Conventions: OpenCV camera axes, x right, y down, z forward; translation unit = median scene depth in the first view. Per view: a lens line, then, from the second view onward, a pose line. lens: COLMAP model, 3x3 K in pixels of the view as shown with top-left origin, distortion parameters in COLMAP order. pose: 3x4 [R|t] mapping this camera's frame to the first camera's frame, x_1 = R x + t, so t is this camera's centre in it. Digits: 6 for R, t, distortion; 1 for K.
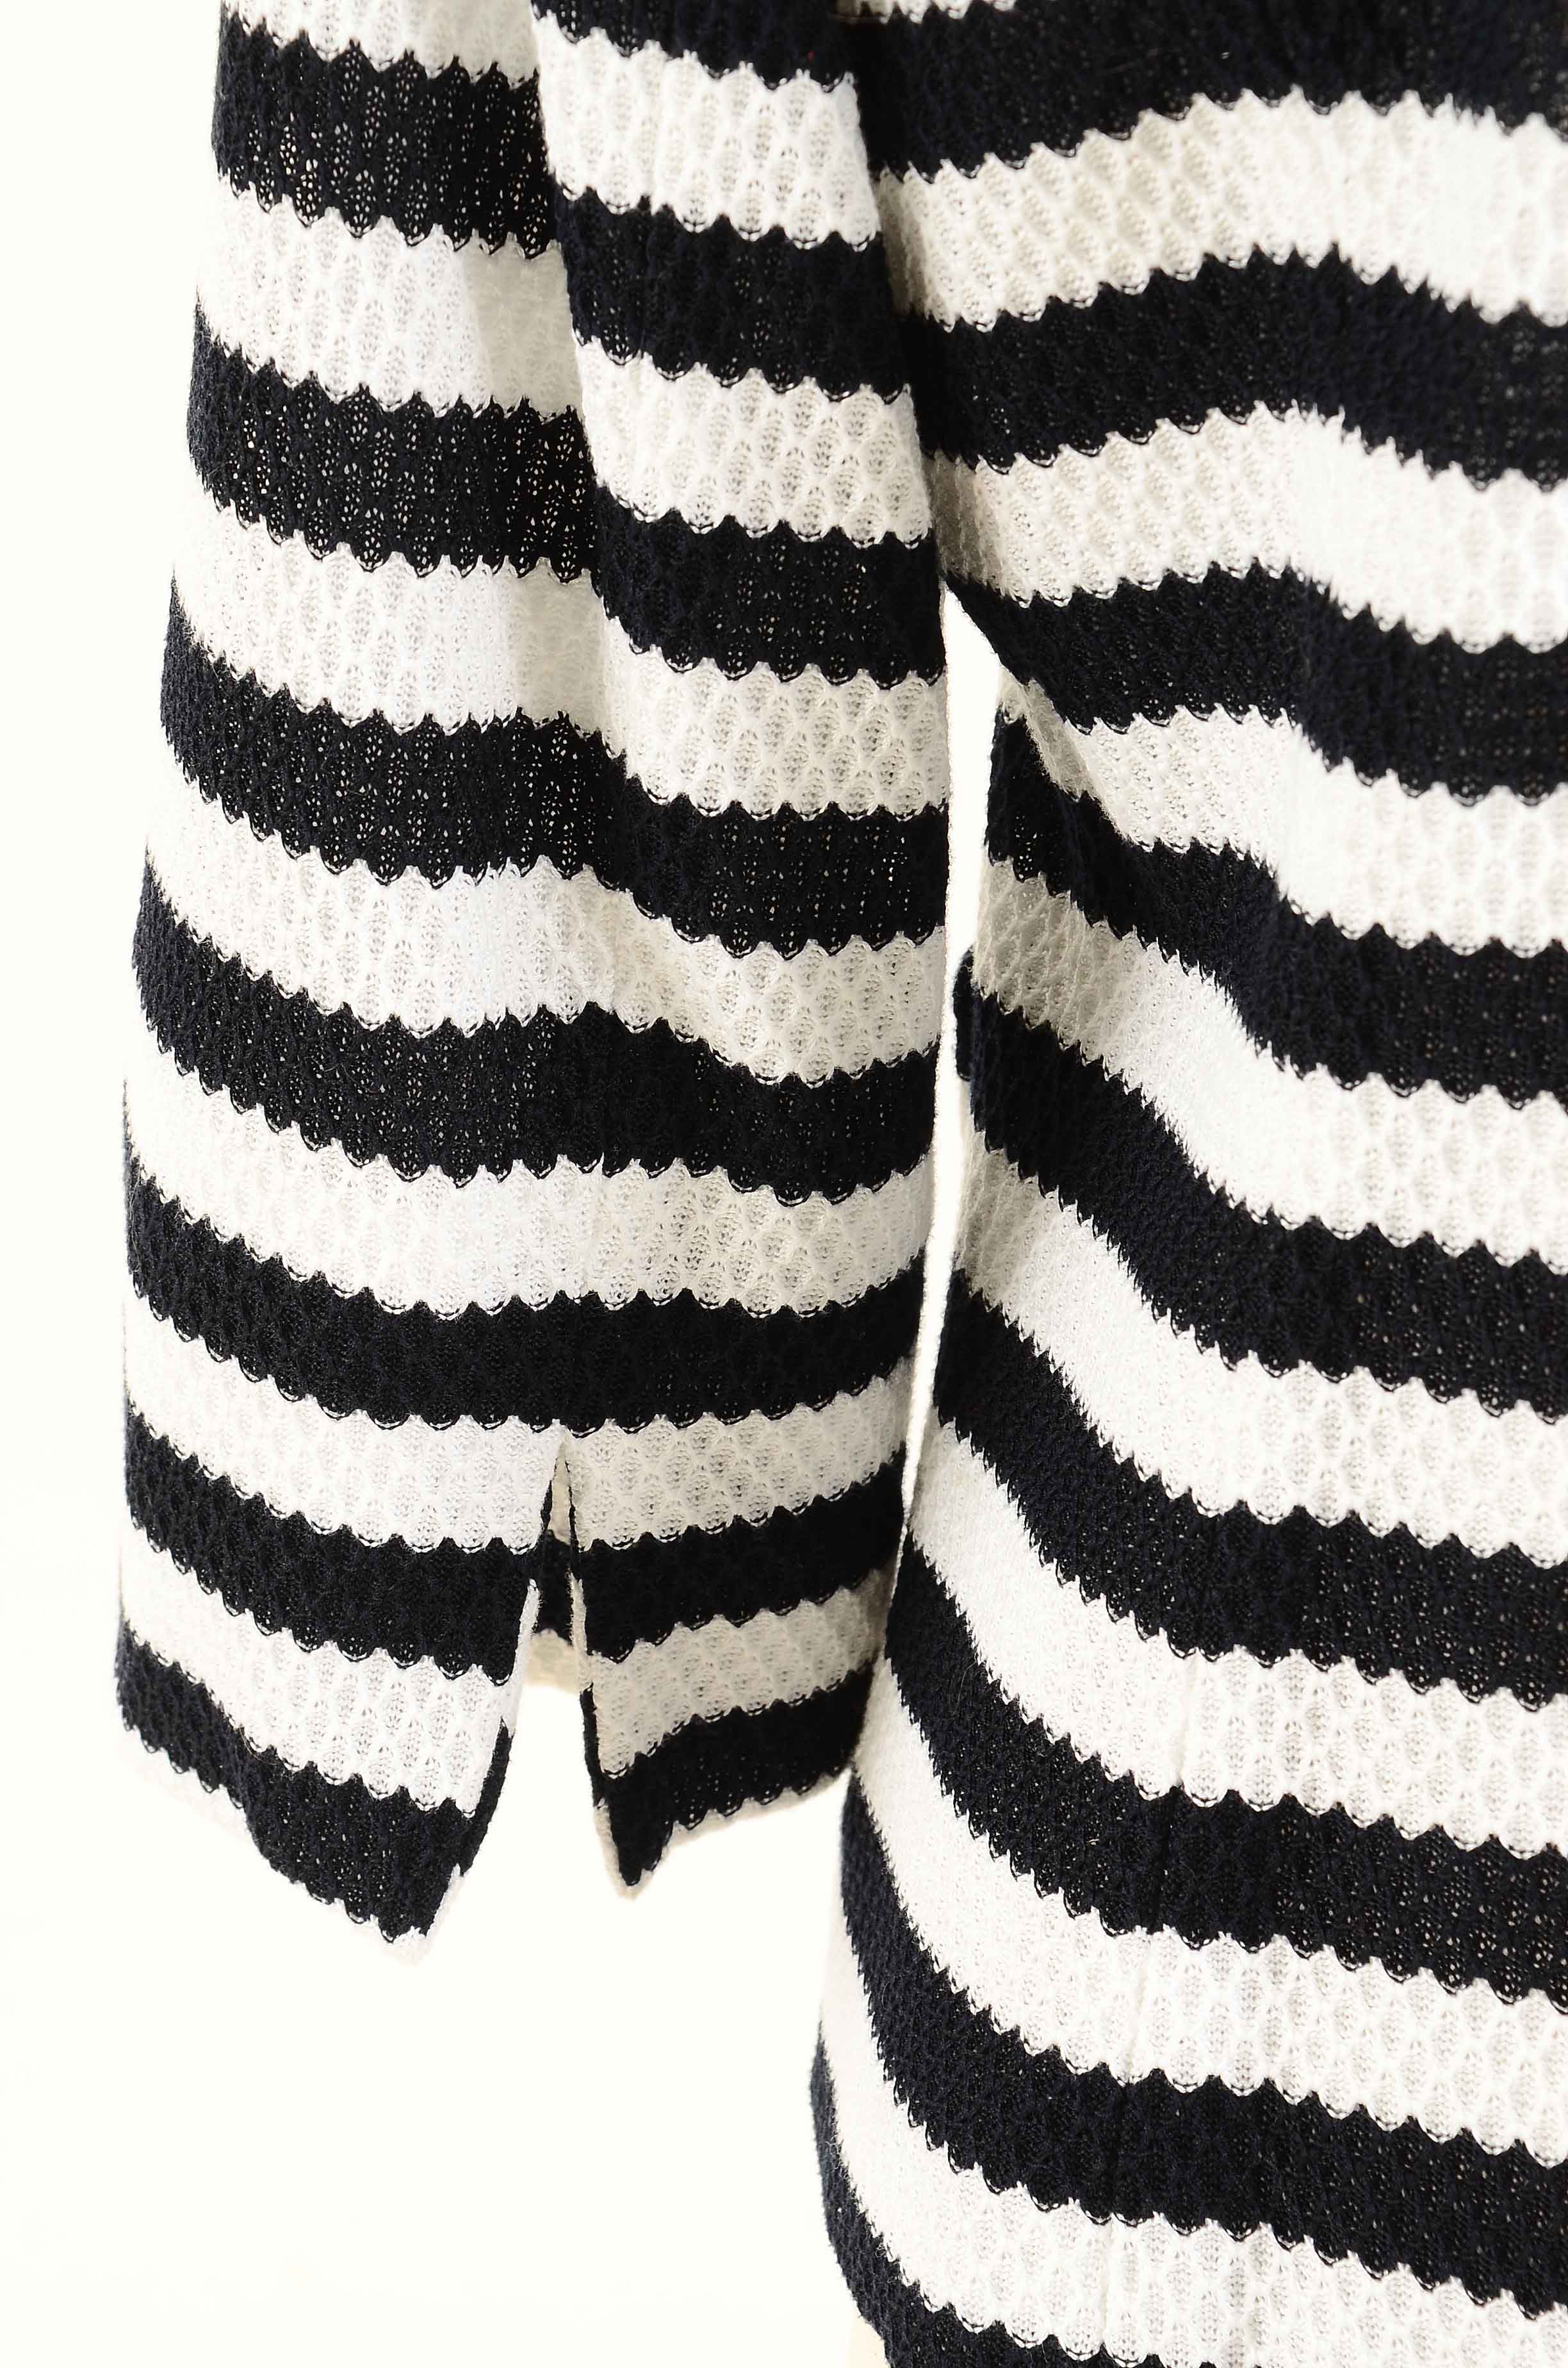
lens RADIAL K [[5285.2, 0, 792.6], [0, 5285.2, 1191.2], [0, 0, 1]] dist [0.070222, 0.000000]
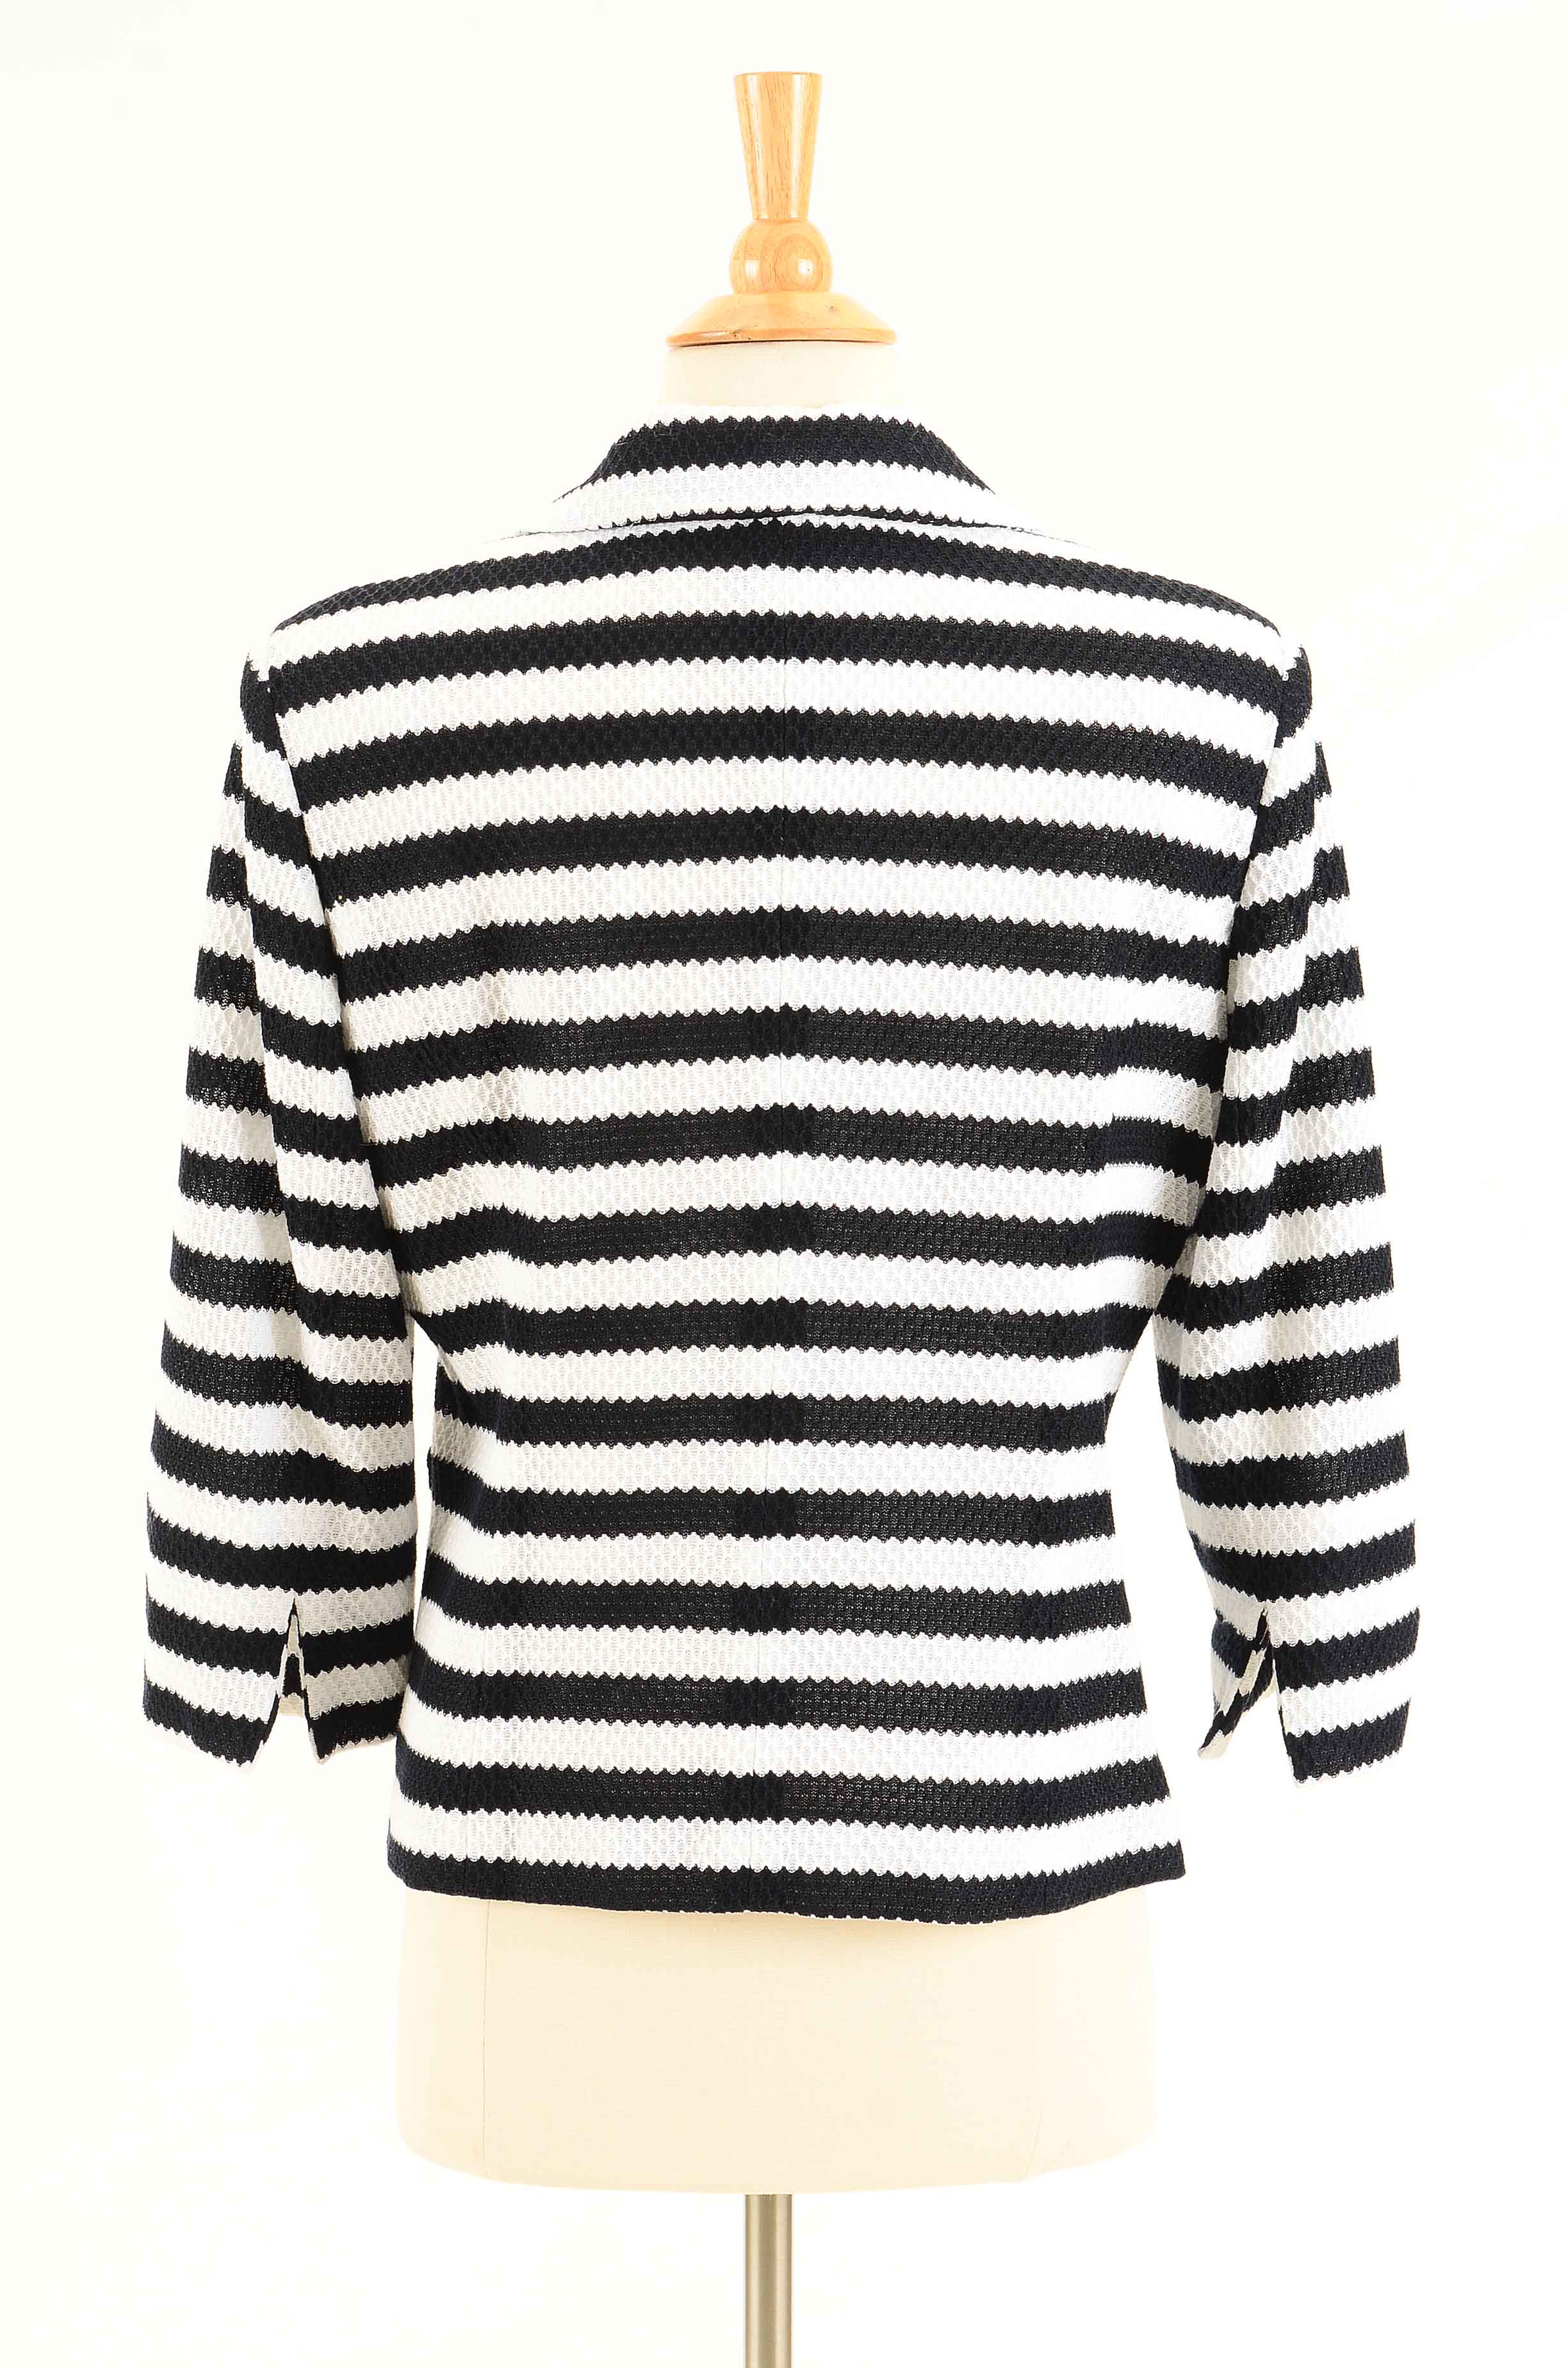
lens RADIAL K [[5285.2, 0, 786.2], [0, 5285.2, 1178.3], [0, 0, 1]] dist [0.070222, 0.000000]
pose [[0.998998, -0.028292, 0.034676, 0.151315], [0.034478, 0.980539, -0.193276, 0.439808], [-0.028533, 0.194277, 0.980532, -2.199697]]
